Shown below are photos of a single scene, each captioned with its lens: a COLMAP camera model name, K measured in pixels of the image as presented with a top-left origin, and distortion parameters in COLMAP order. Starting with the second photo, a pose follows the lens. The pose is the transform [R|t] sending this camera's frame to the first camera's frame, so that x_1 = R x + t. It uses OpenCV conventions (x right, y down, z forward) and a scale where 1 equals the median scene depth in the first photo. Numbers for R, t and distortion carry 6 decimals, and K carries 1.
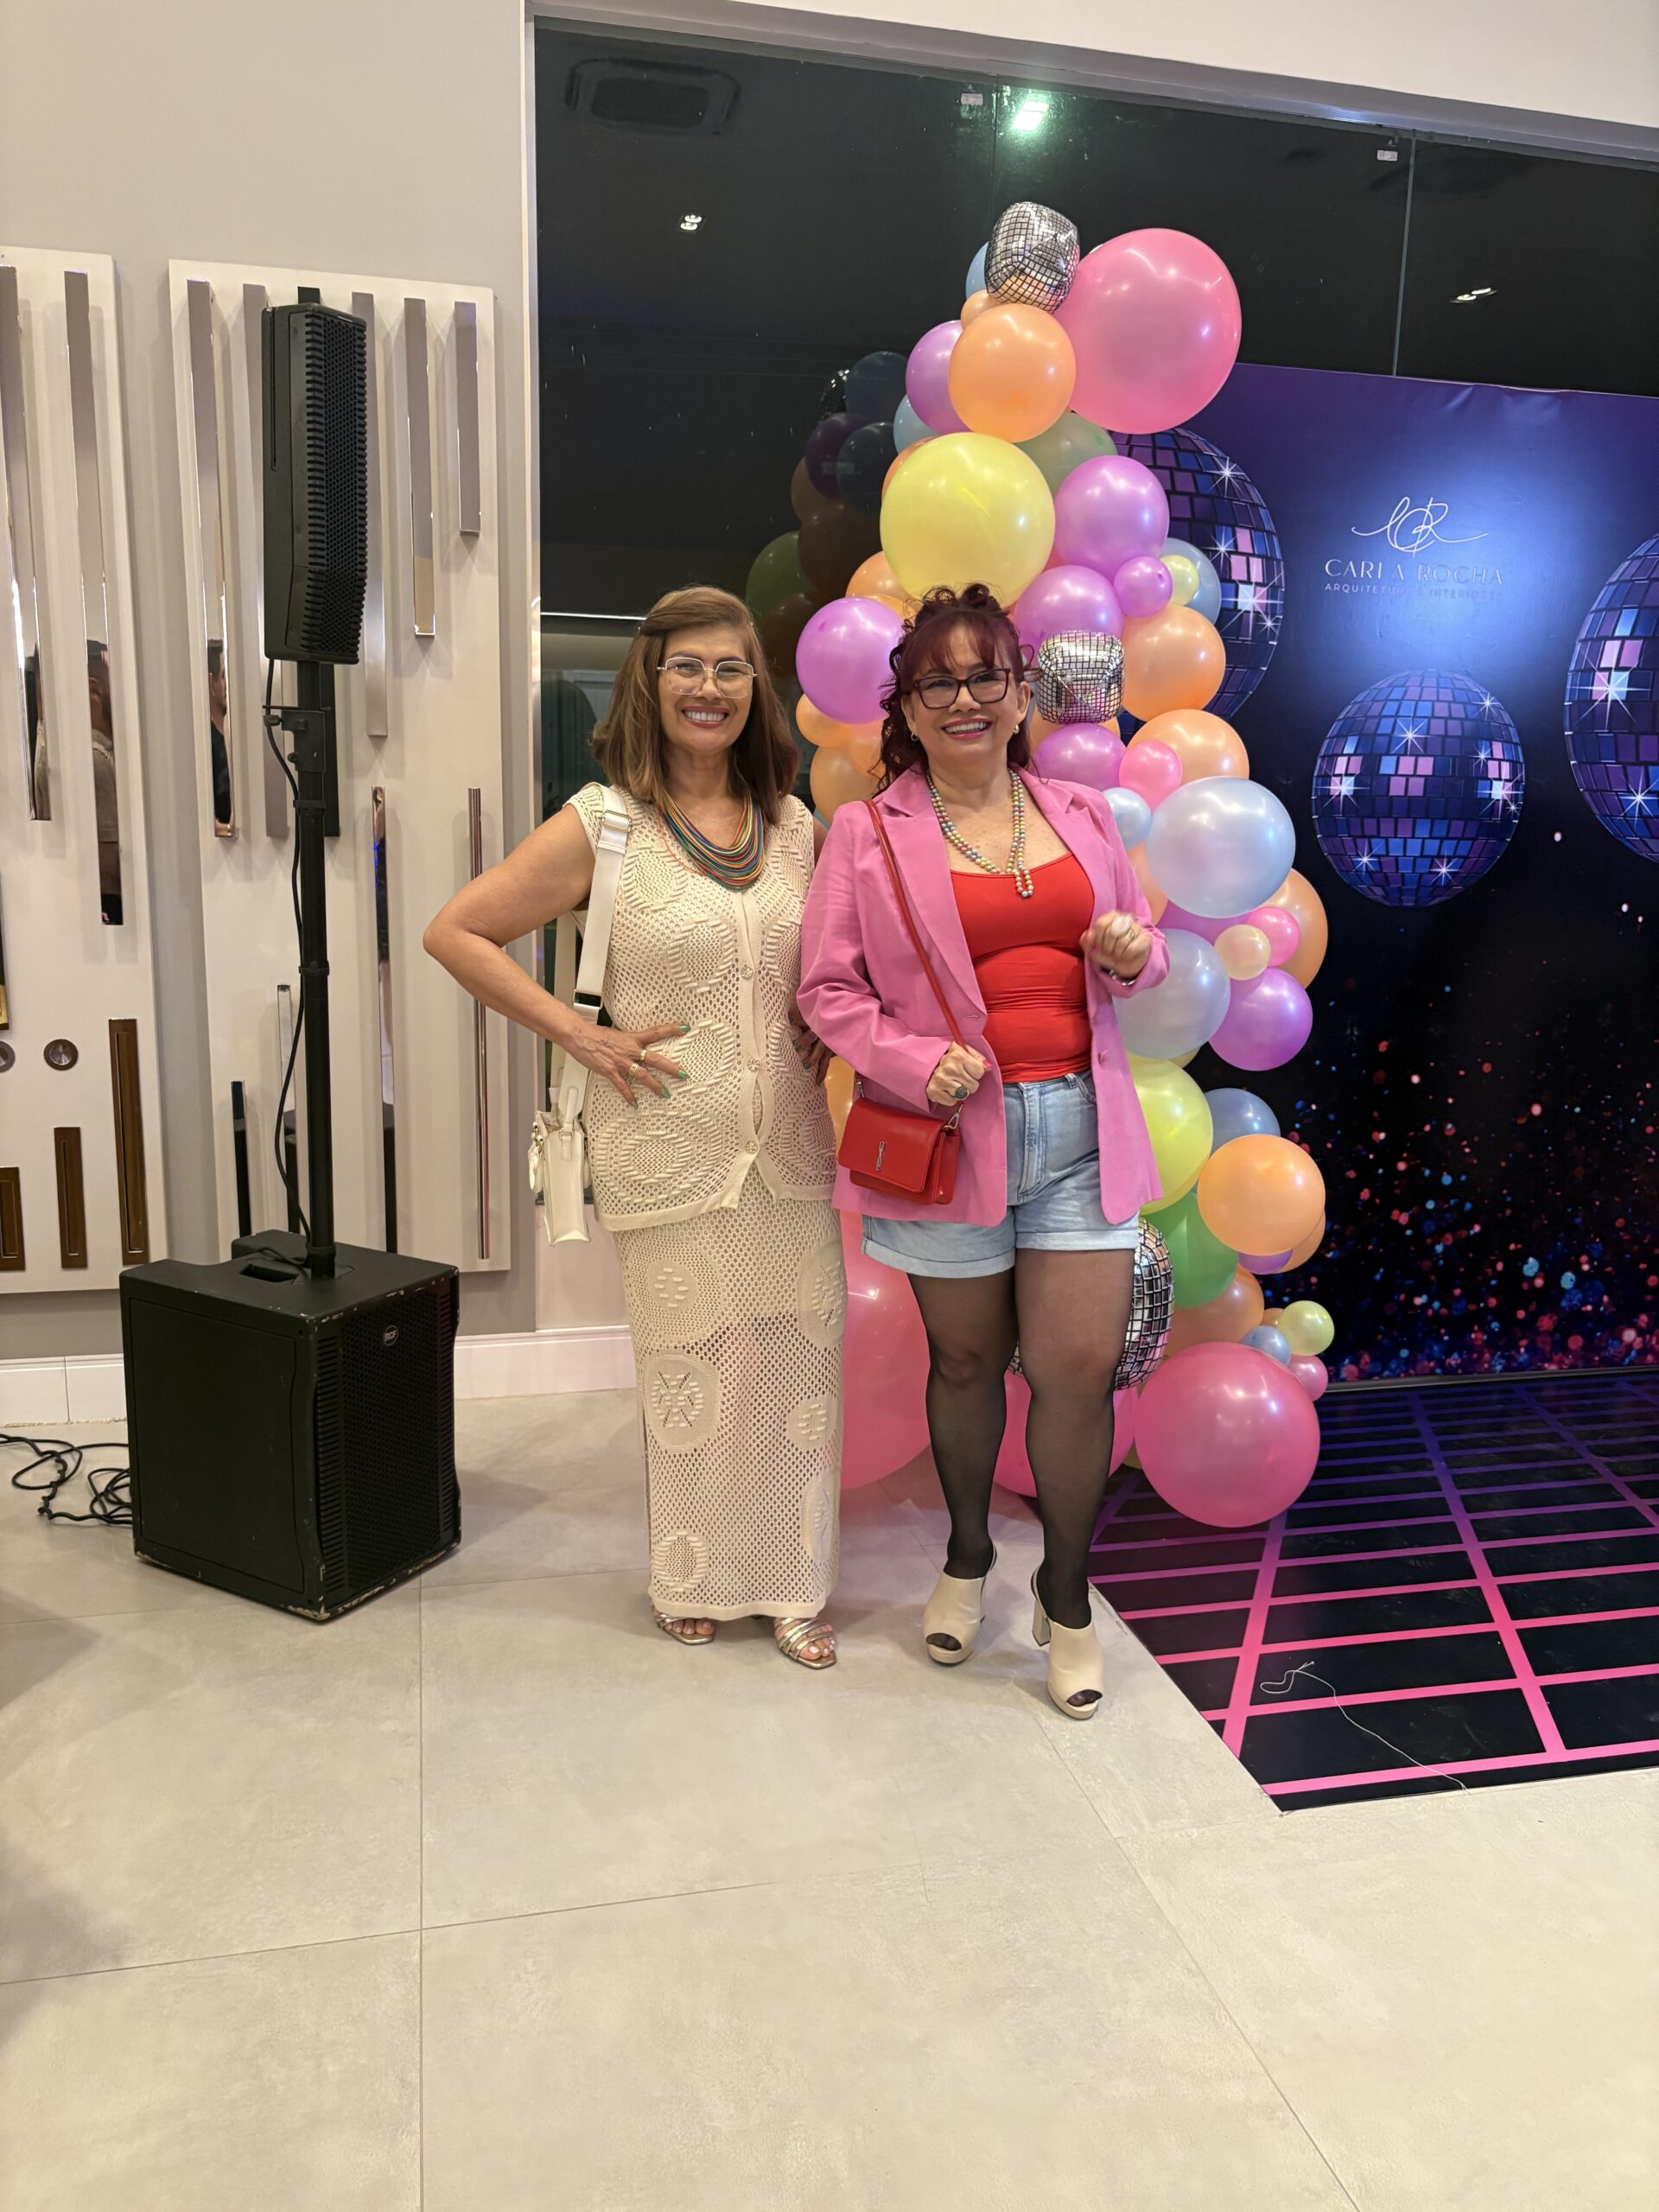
lens RADIAL K [[1678.1, 0, 829.5], [0, 1678.1, 1106.0], [0, 0, 1]] dist [0.066753, -0.096609]
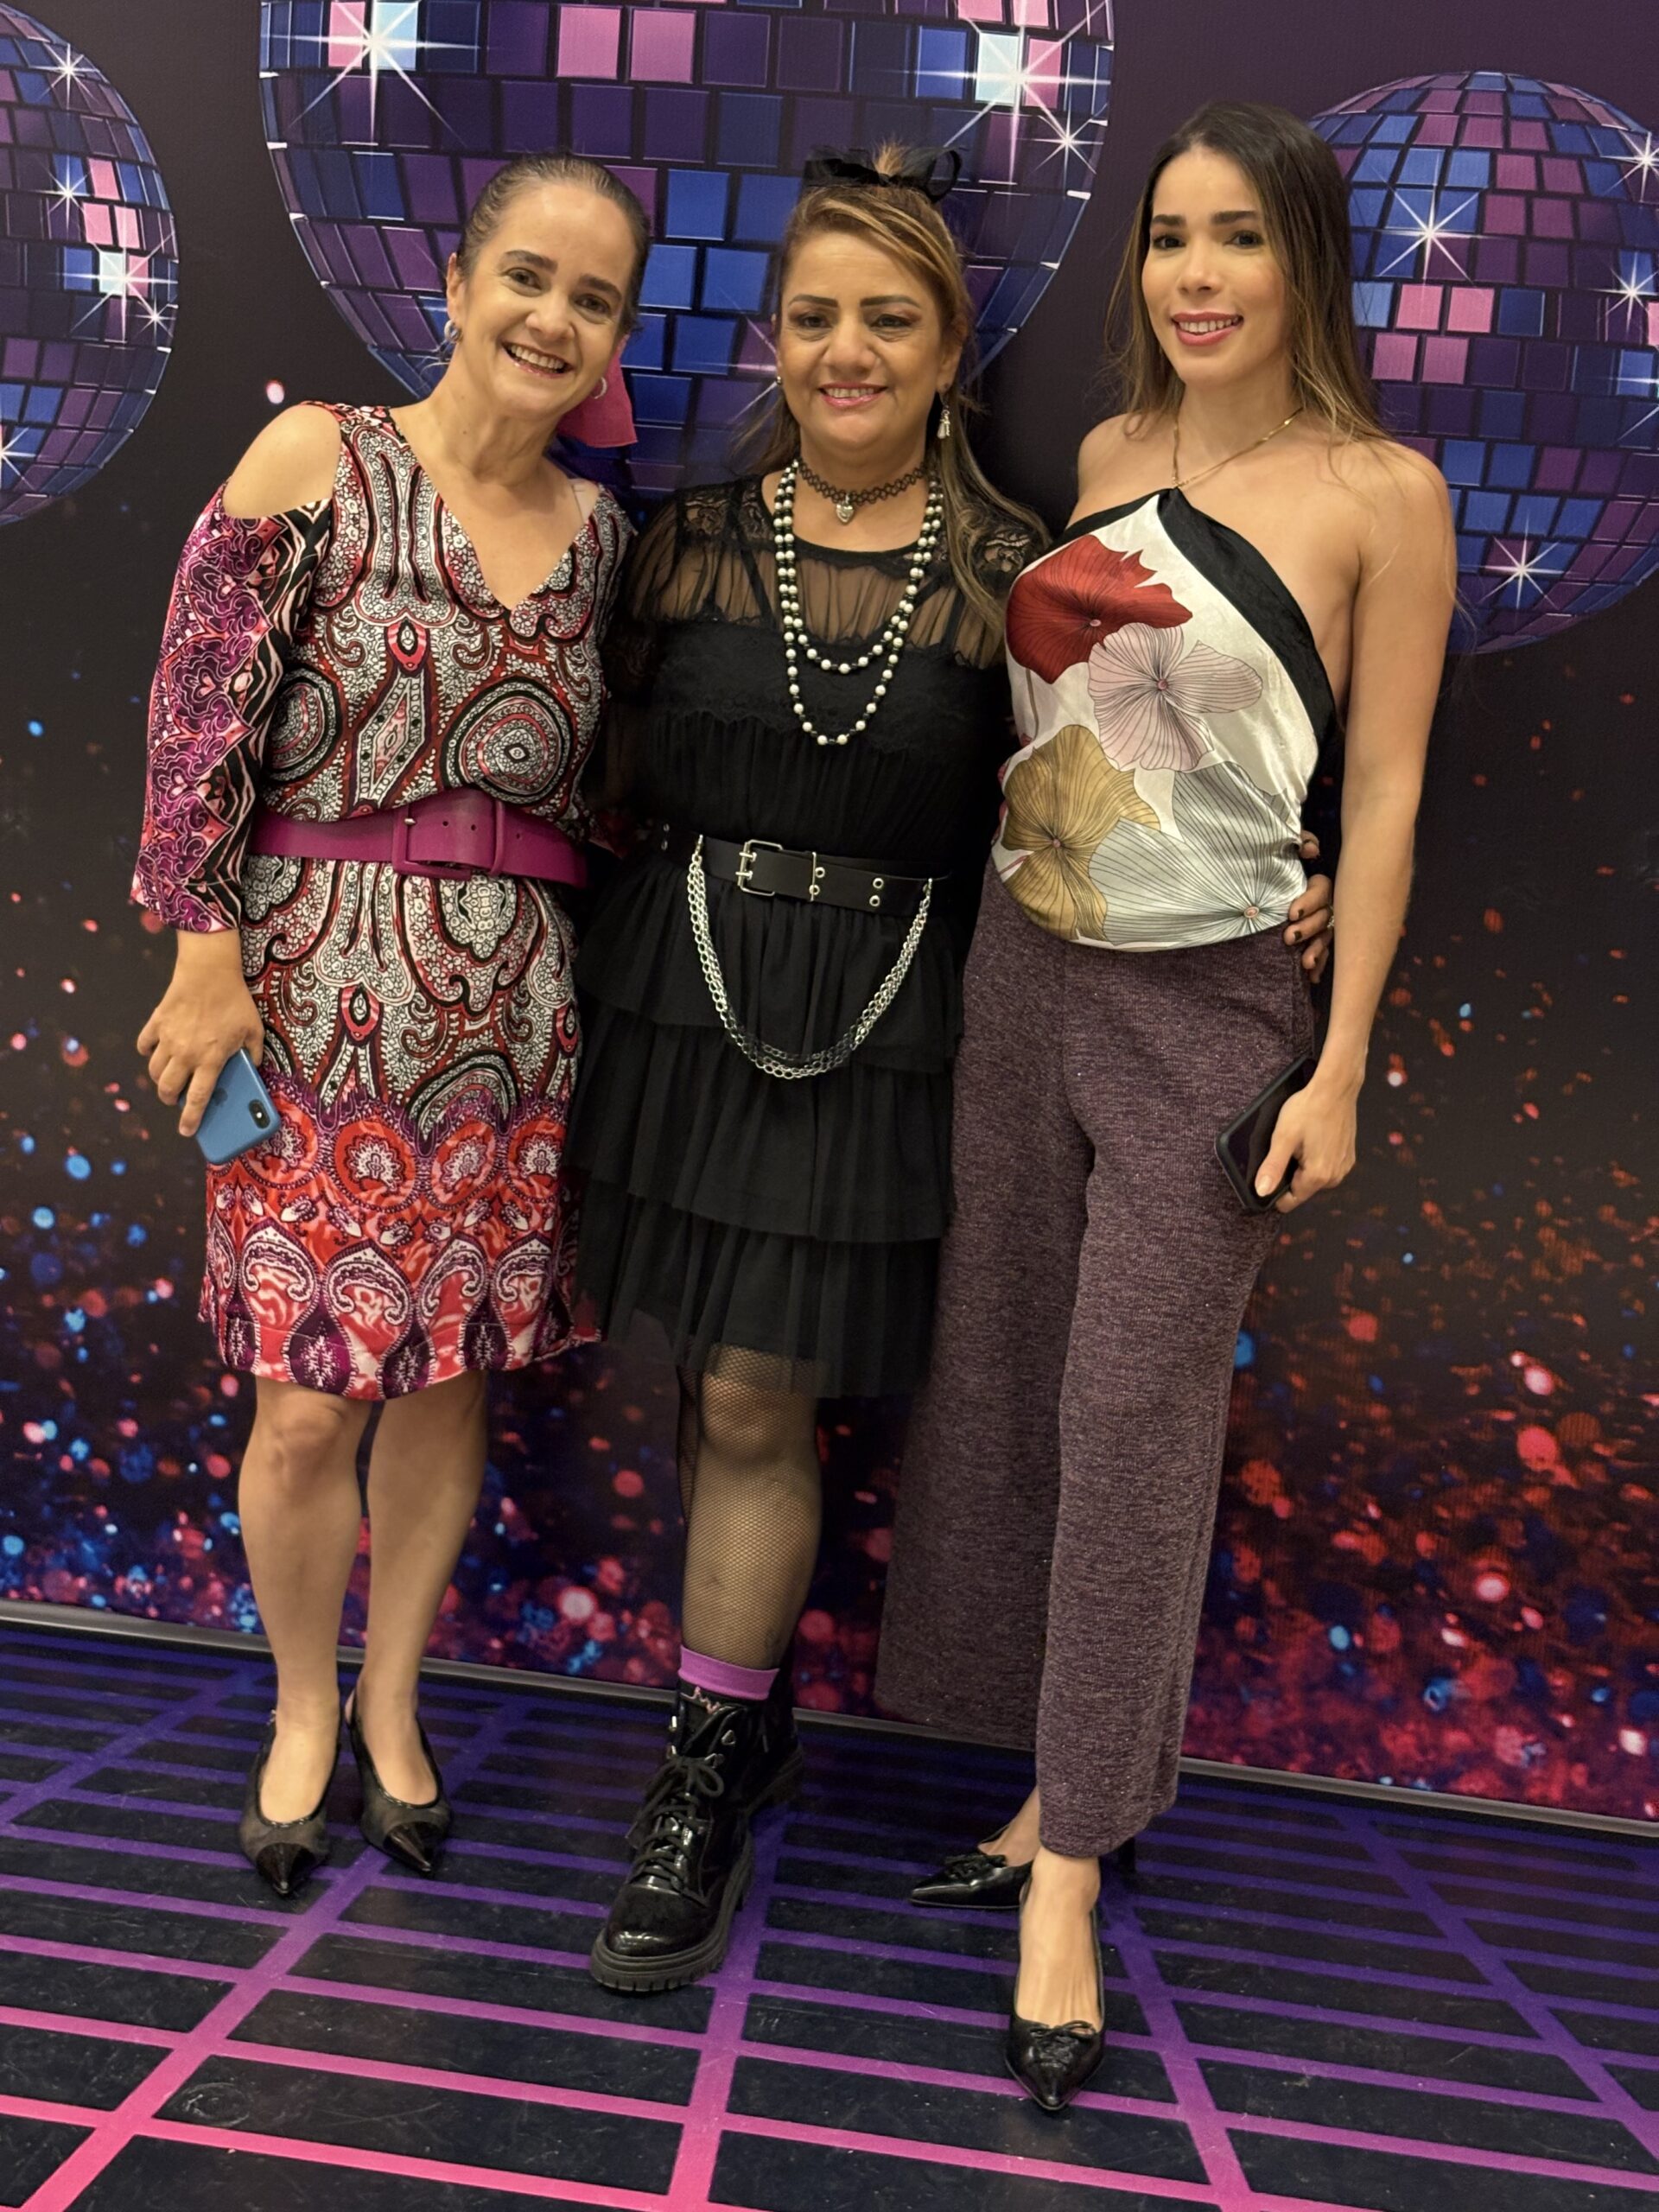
lens RADIAL K [[3584.1, 0, 829.3], [0, 3584.1, 1186.1], [0, 0, 1]] dist [0.056875, -0.023578]
pose [[0.915456, 0.126609, -0.381983, 0.886359], [-0.118225, 0.991946, 0.045446, -0.016939], [0.384661, 0.003557, 0.923051, 0.203969]]
